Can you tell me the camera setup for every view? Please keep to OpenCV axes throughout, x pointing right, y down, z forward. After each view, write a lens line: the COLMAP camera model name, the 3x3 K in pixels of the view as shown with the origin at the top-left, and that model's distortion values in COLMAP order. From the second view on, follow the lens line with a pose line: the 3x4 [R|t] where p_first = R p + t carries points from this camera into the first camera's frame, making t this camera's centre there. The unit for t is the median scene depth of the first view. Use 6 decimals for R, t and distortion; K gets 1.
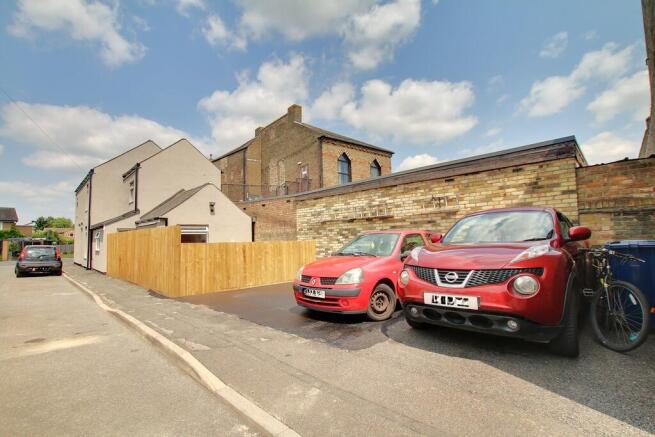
lens RADIAL K [[331.8, 0, 327.0], [0, 331.8, 213.8], [0, 0, 1]] dist [-0.027598, -0.000069]
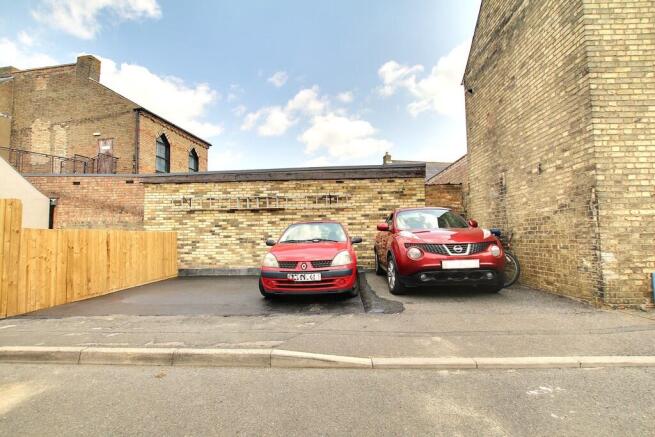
lens RADIAL K [[333.9, 0, 327.5], [0, 333.9, 220.0], [0, 0, 1]] dist [-0.034837, 0.002757]
pose [[0.698454, 0.047059, 0.714106, -0.456437], [-0.055829, 0.998378, -0.011187, 0.045893], [-0.713474, -0.032054, 0.699948, 0.154984]]
